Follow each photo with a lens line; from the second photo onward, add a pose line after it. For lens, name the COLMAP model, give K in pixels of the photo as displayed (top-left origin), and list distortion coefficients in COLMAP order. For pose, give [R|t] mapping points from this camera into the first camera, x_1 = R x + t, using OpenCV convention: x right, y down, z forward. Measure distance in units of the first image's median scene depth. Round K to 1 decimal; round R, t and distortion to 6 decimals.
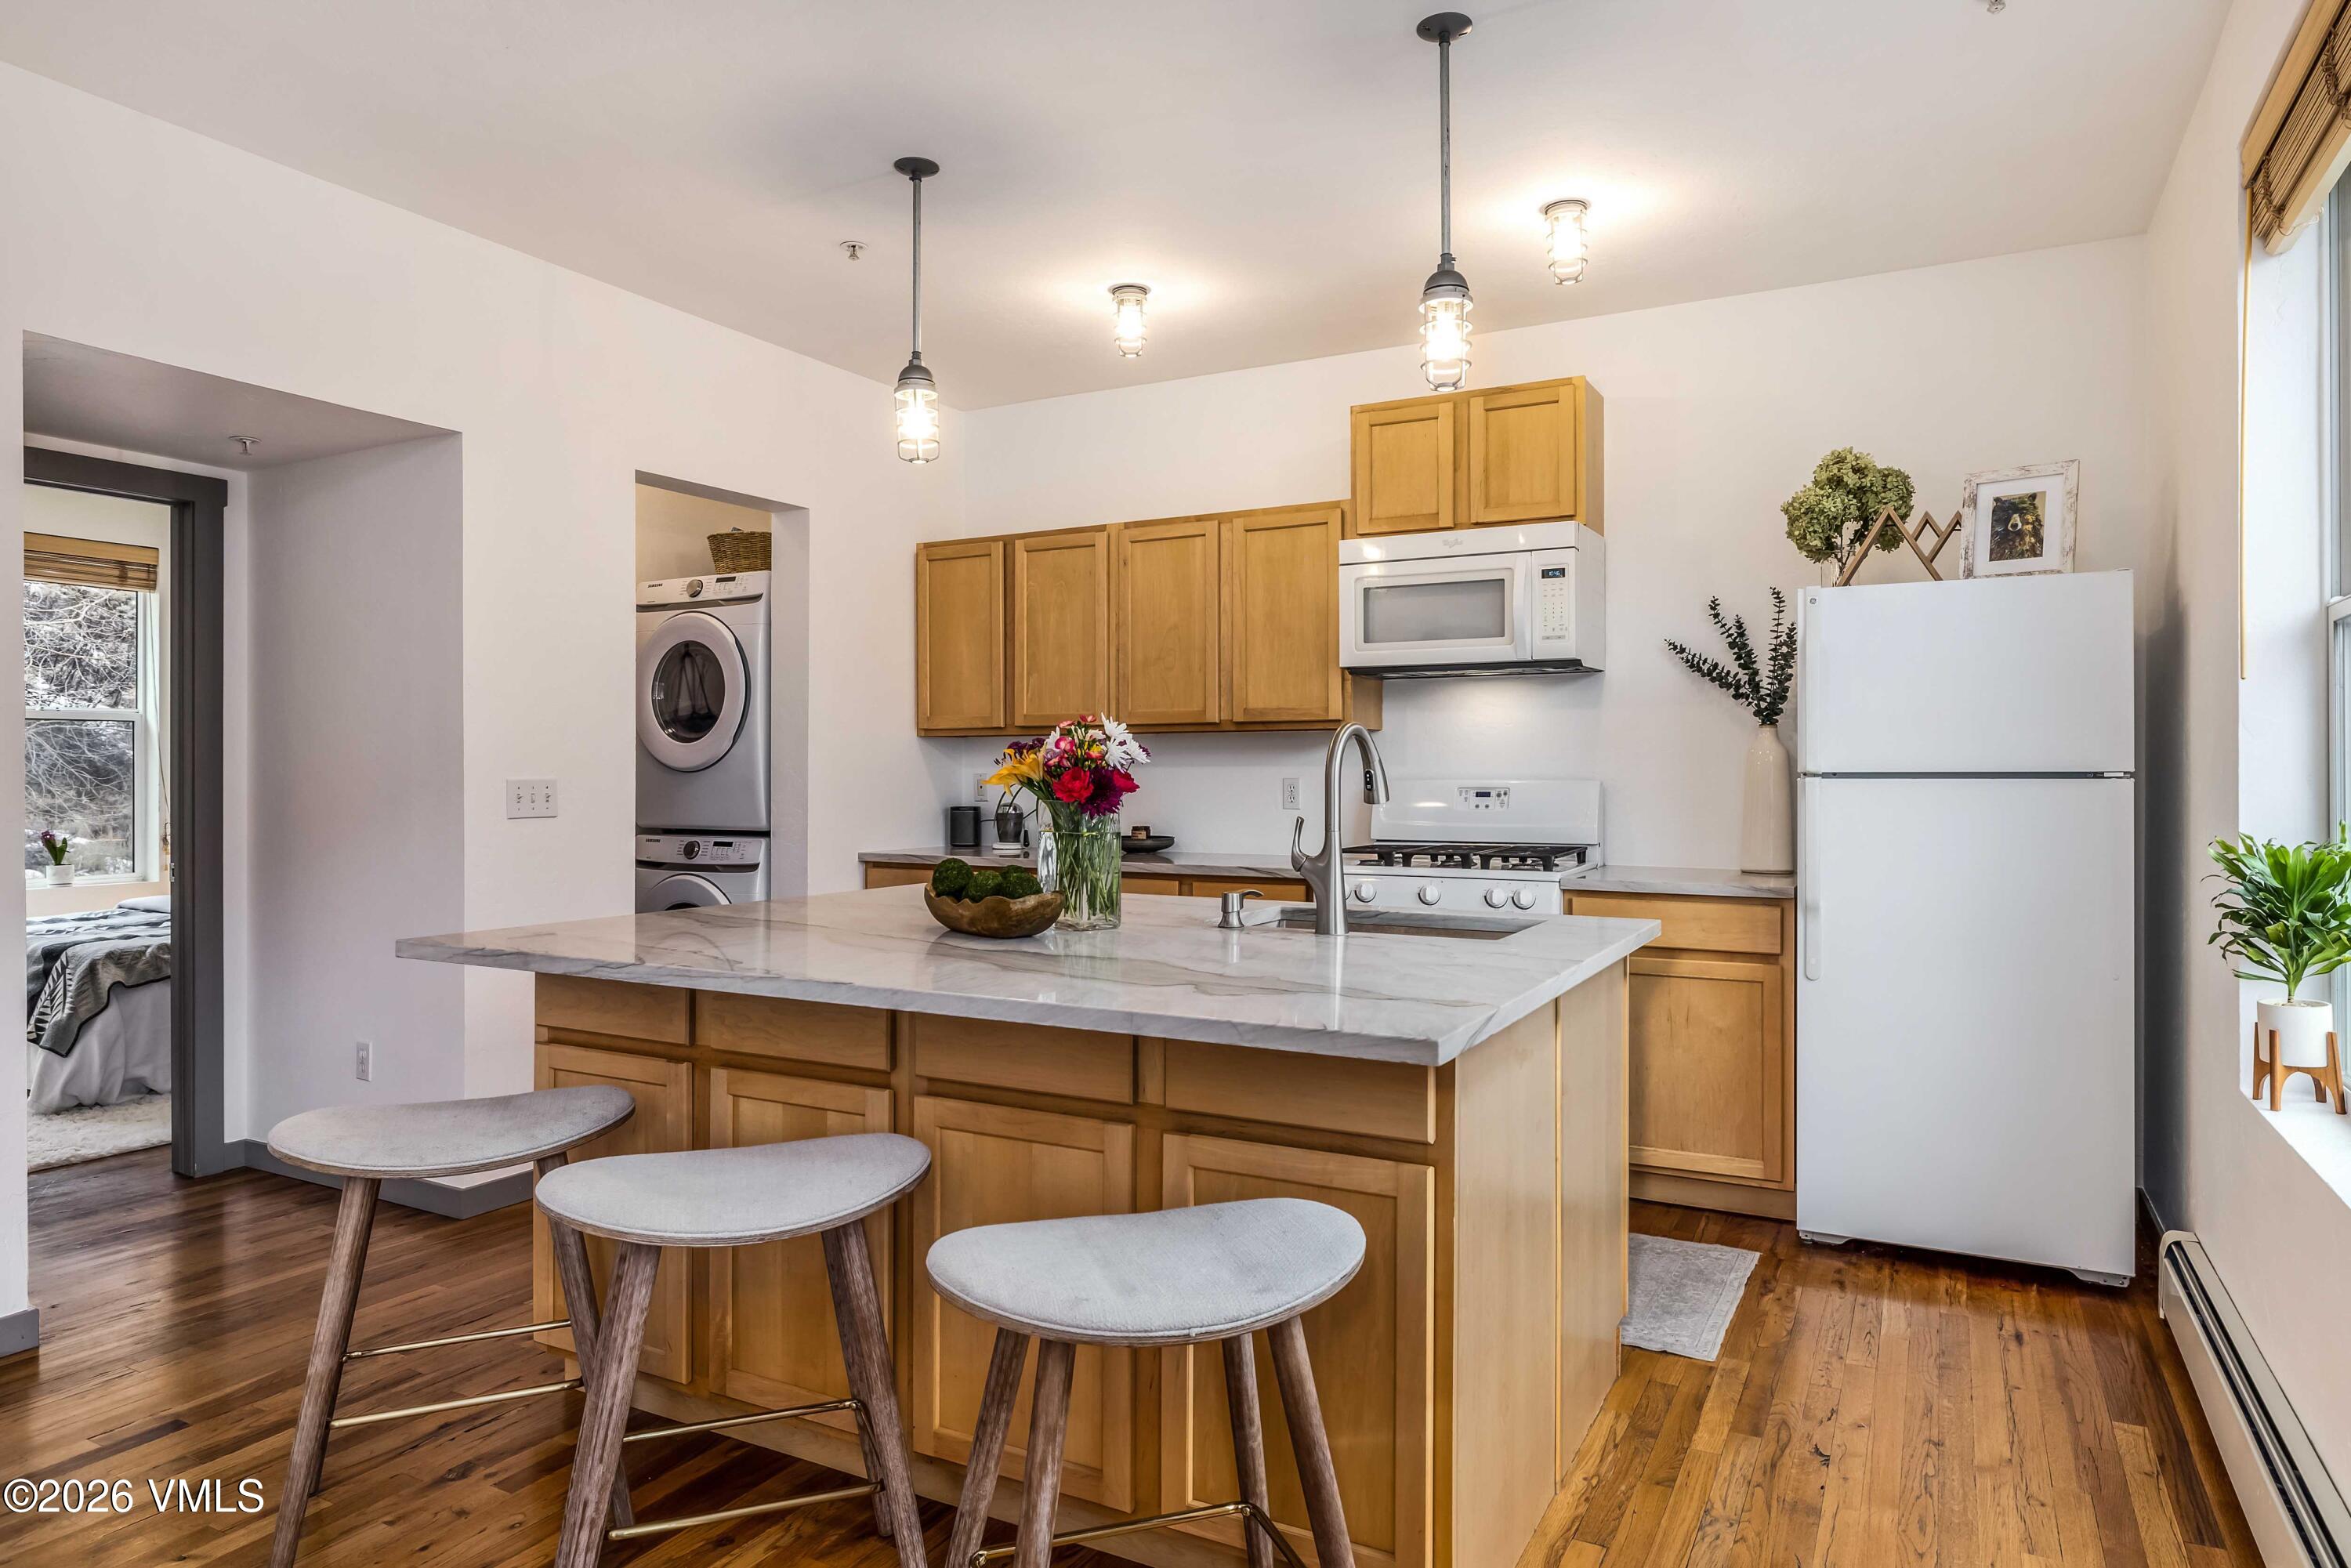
lens RADIAL K [[1405.4, 0, 1181.4], [0, 1405.4, 776.0], [0, 0, 1]] dist [-0.002705, -0.001865]
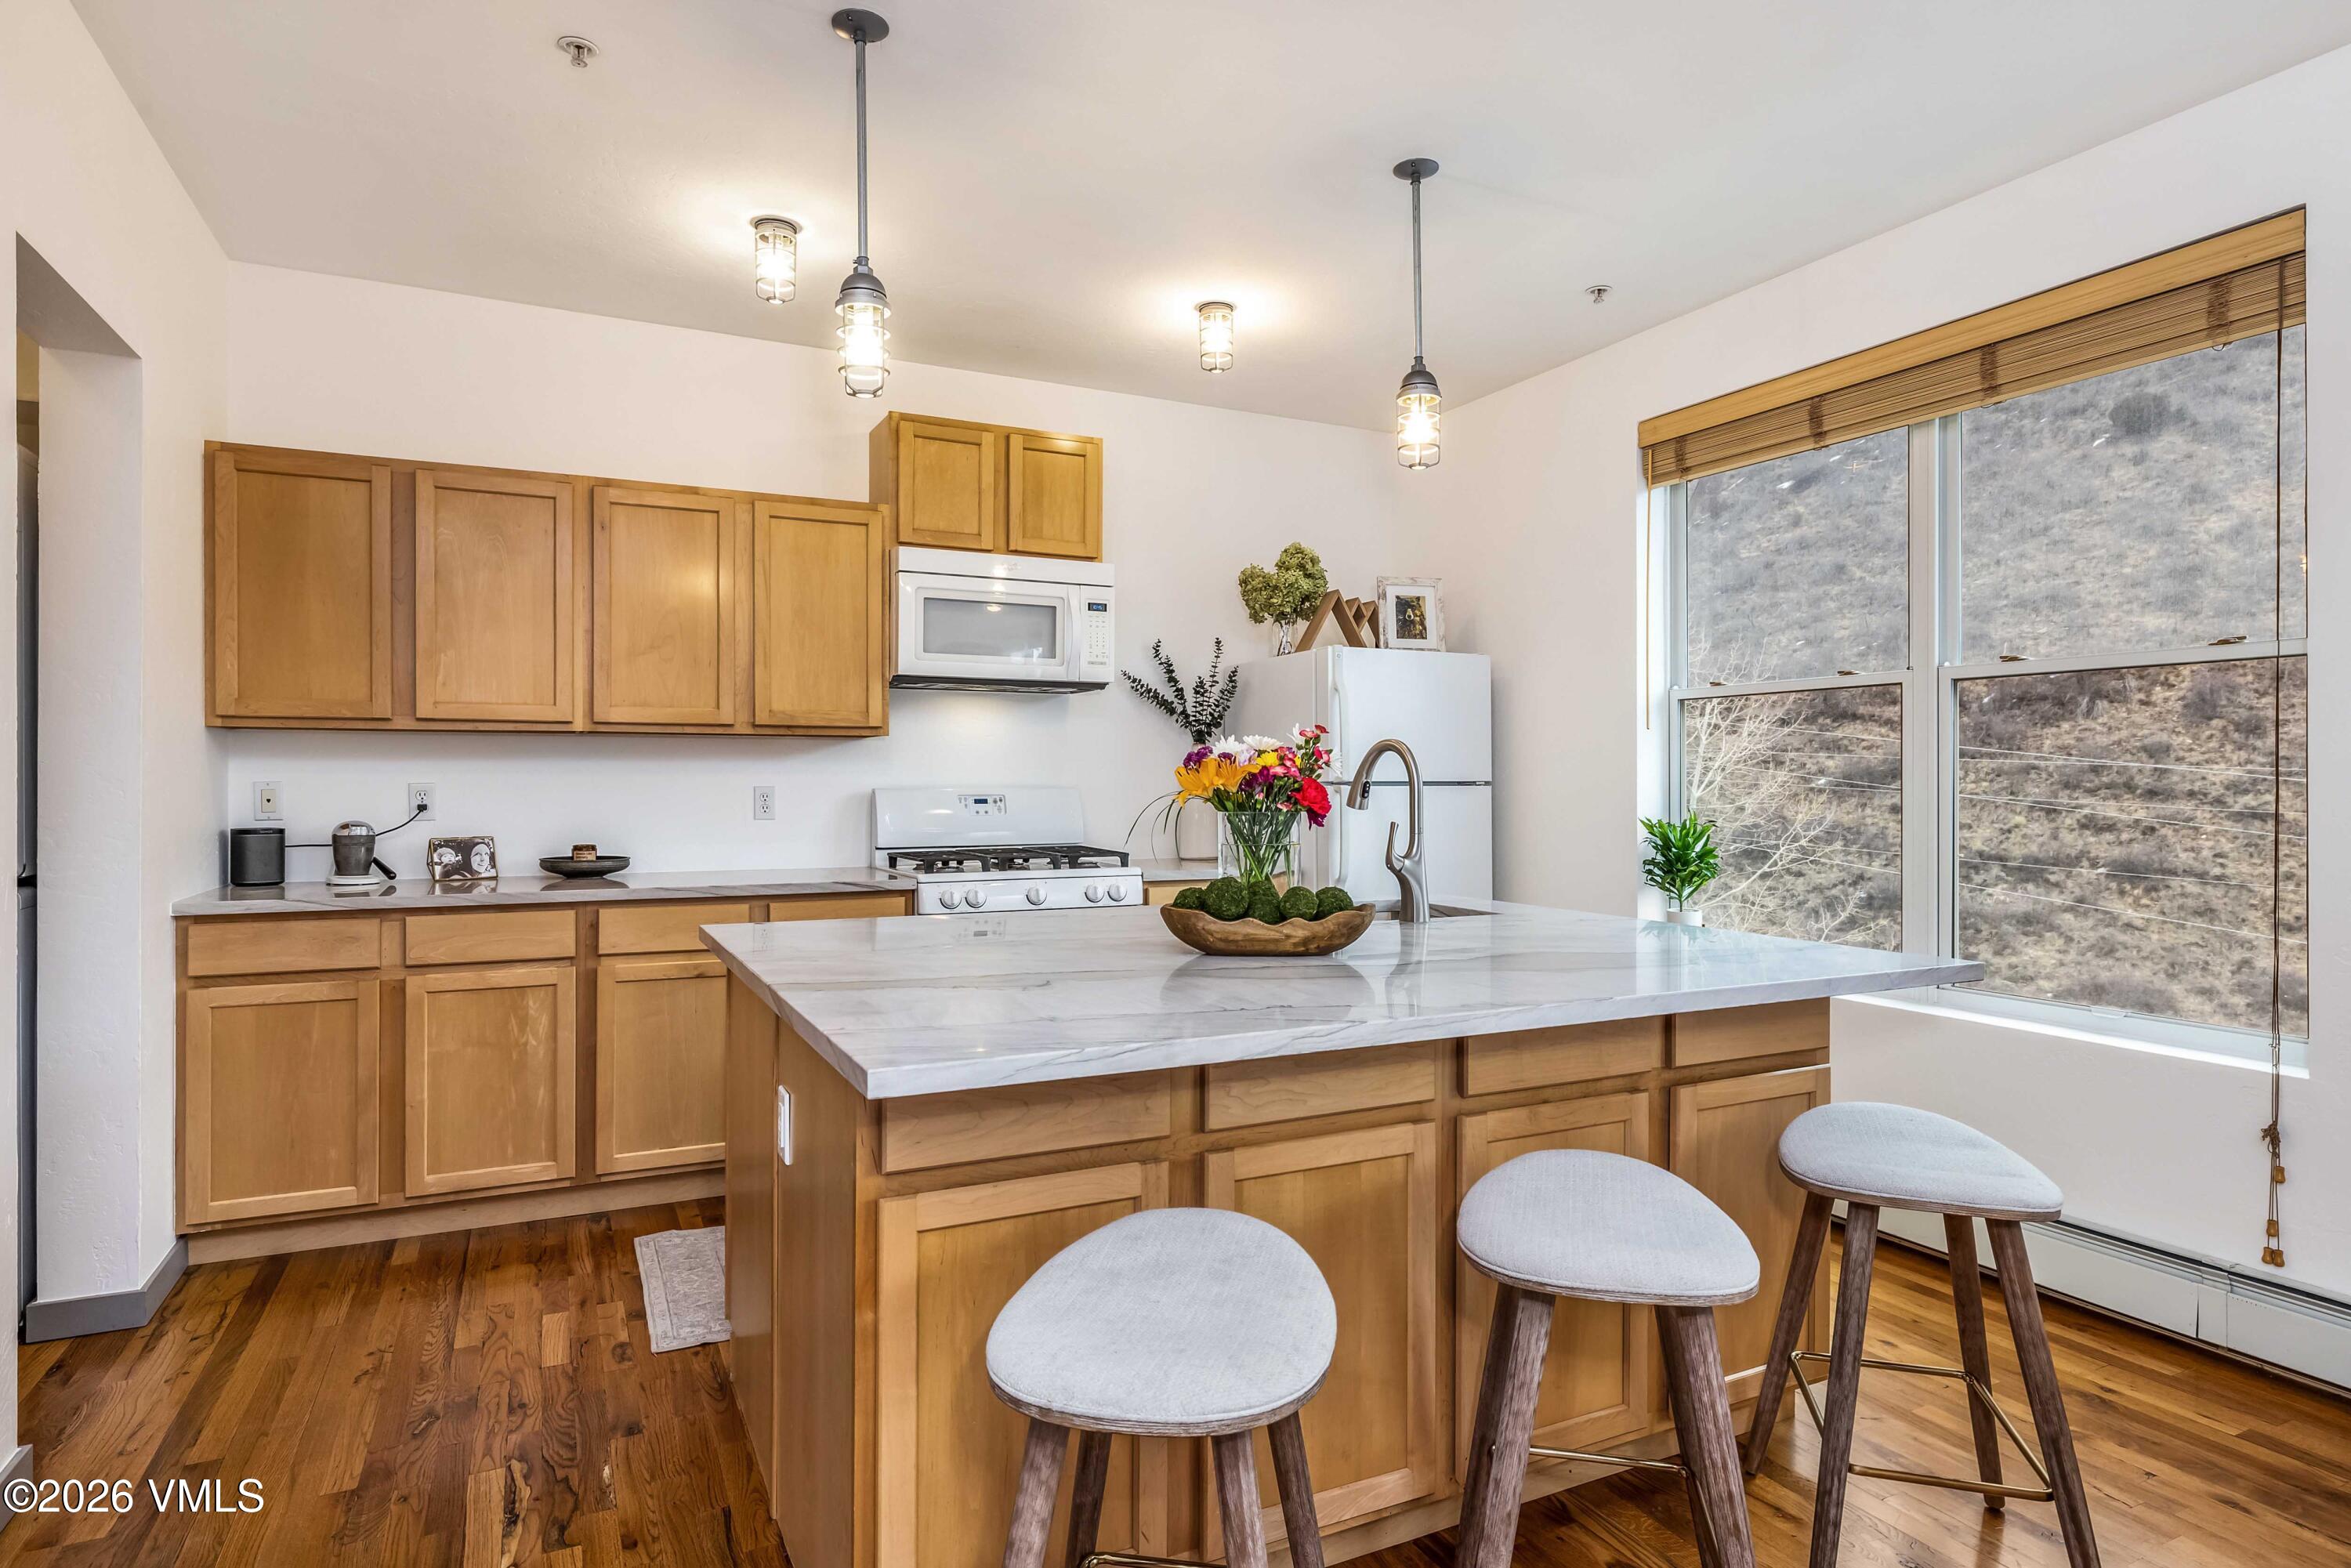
lens RADIAL K [[1304.3, 0, 1174.1], [0, 1304.3, 778.9], [0, 0, 1]] dist [0.016450, 0.000106]
pose [[0.578765, 0.001617, 0.815493, -0.564435], [0.000123, 0.999998, -0.002069, -0.002276], [-0.815494, 0.001298, 0.578763, 0.332068]]
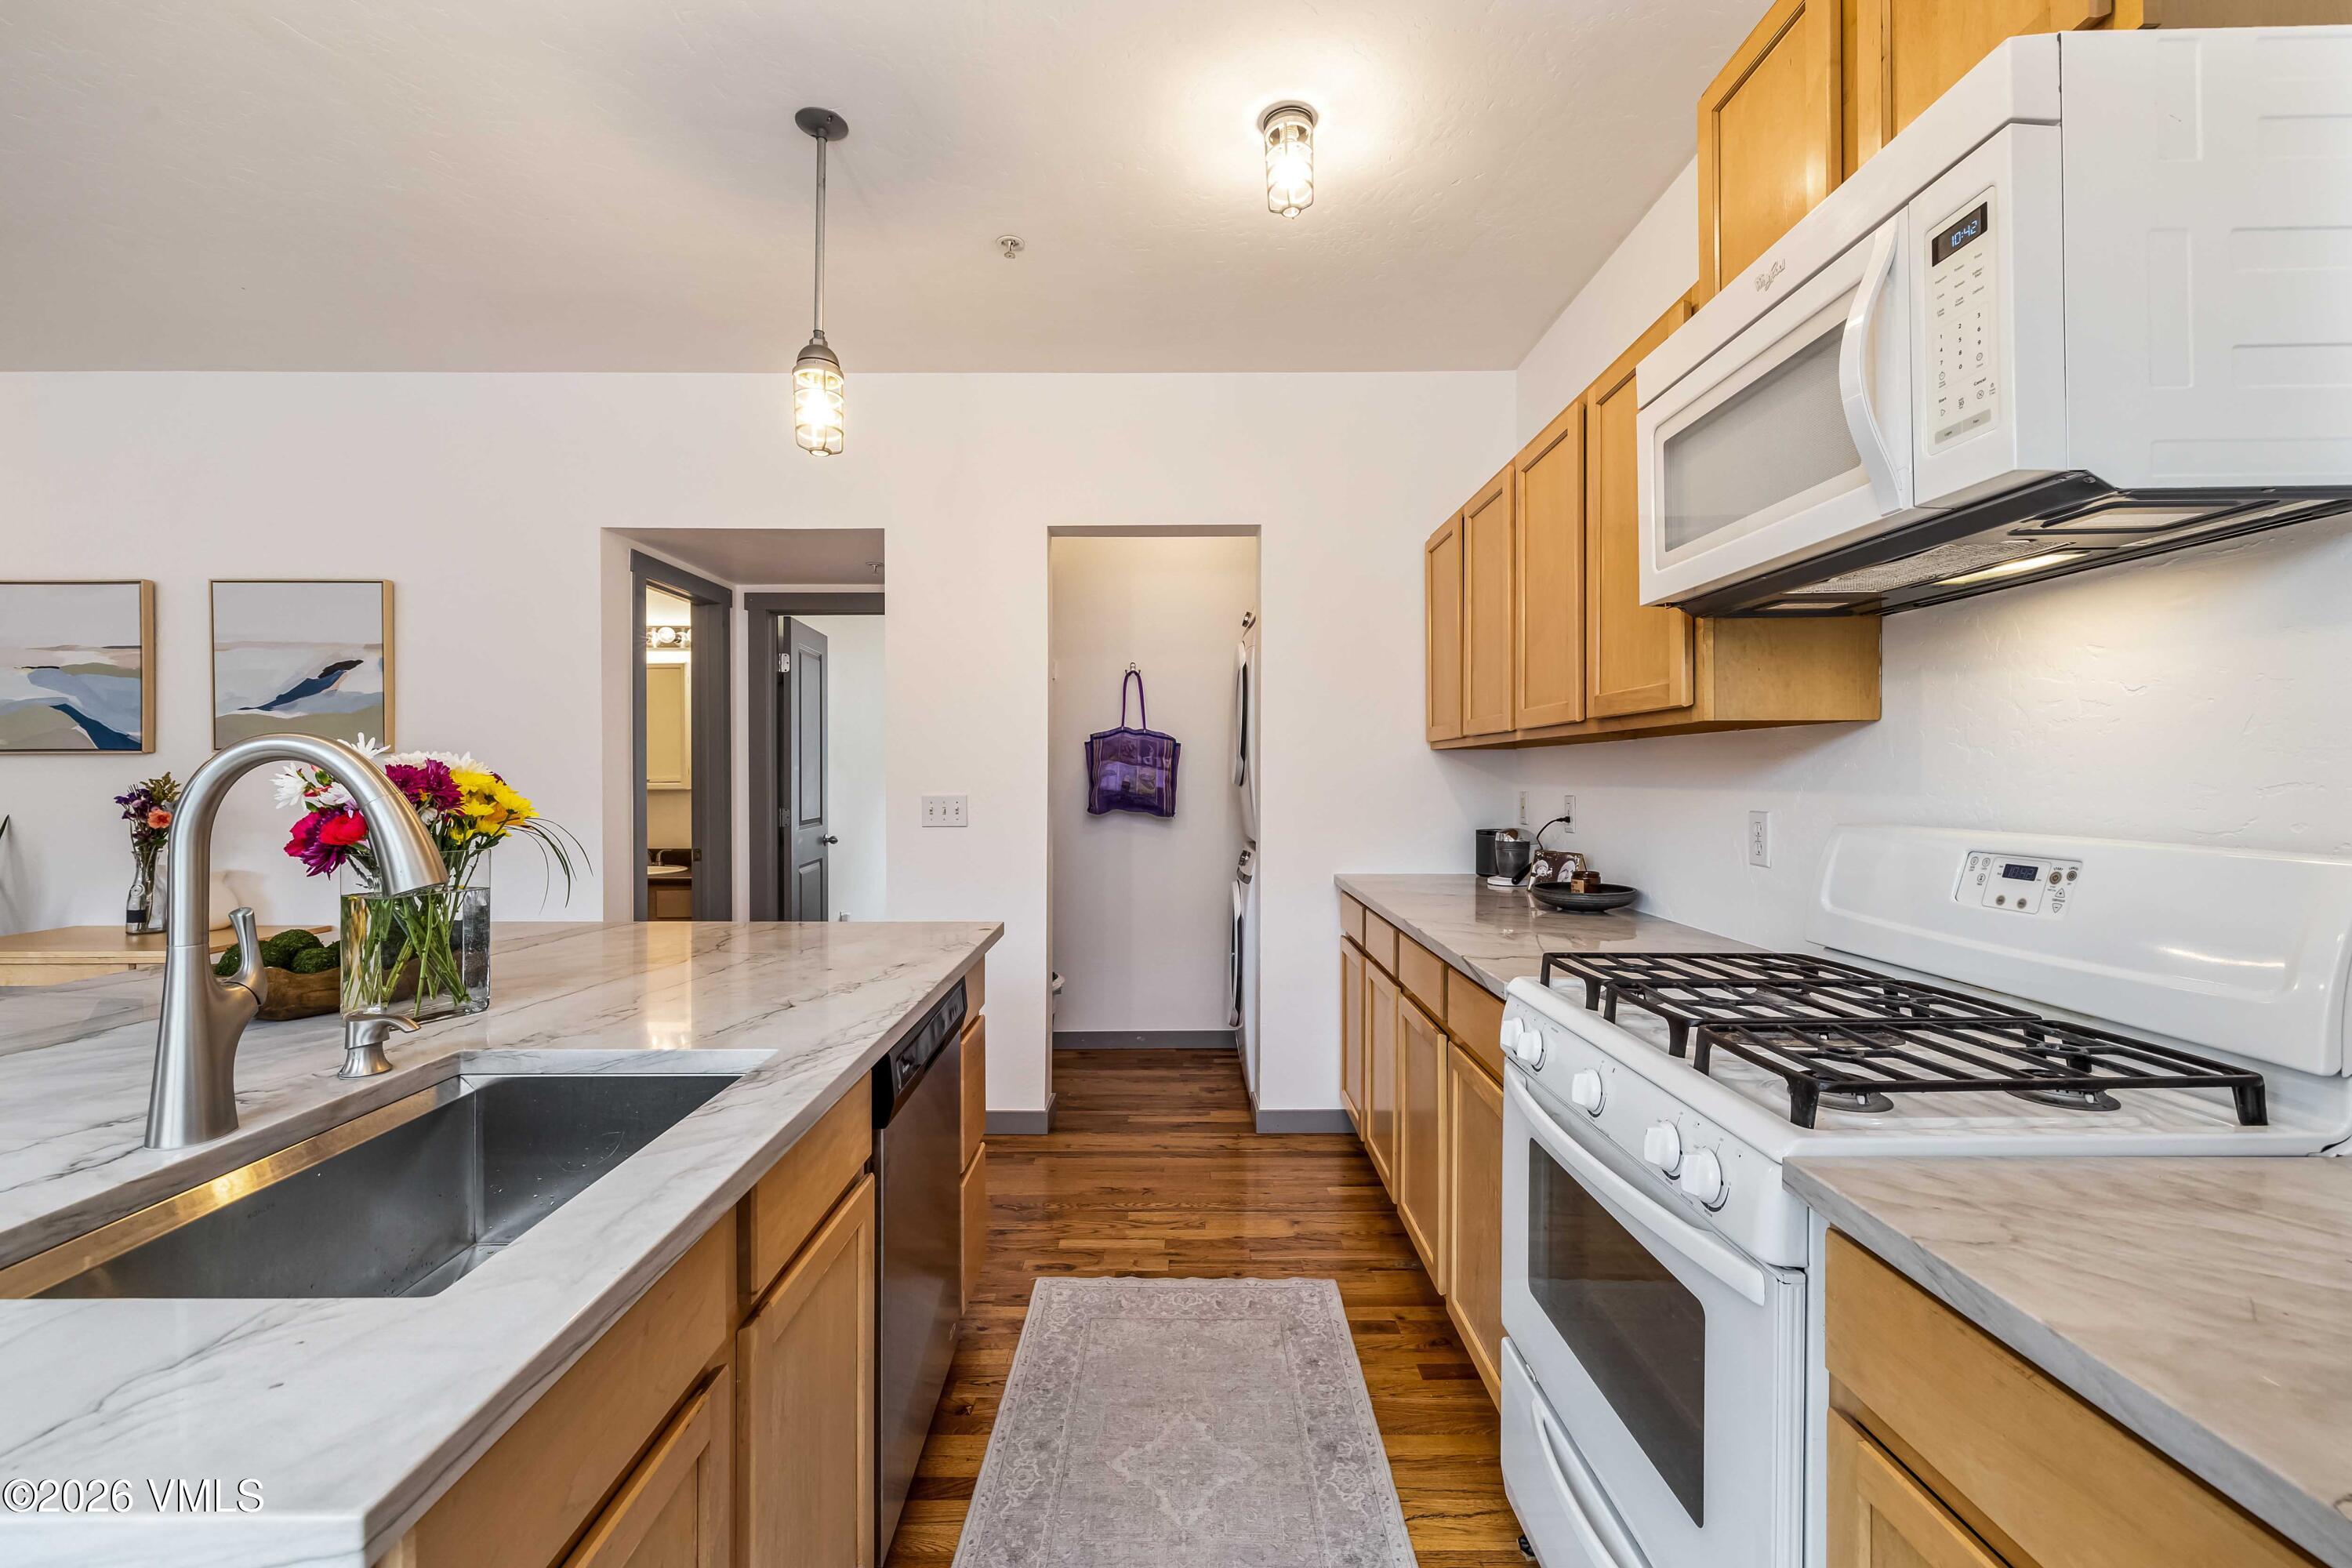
lens RADIAL K [[1005.0, 0, 1173.8], [0, 1005.0, 783.8], [0, 0, 1]] dist [0.004120, 0.000264]
pose [[0.467760, 0.008454, -0.883815, 0.389766], [-0.004366, 0.999964, 0.007255, -0.014354], [0.883845, 0.000465, 0.467780, 0.719196]]
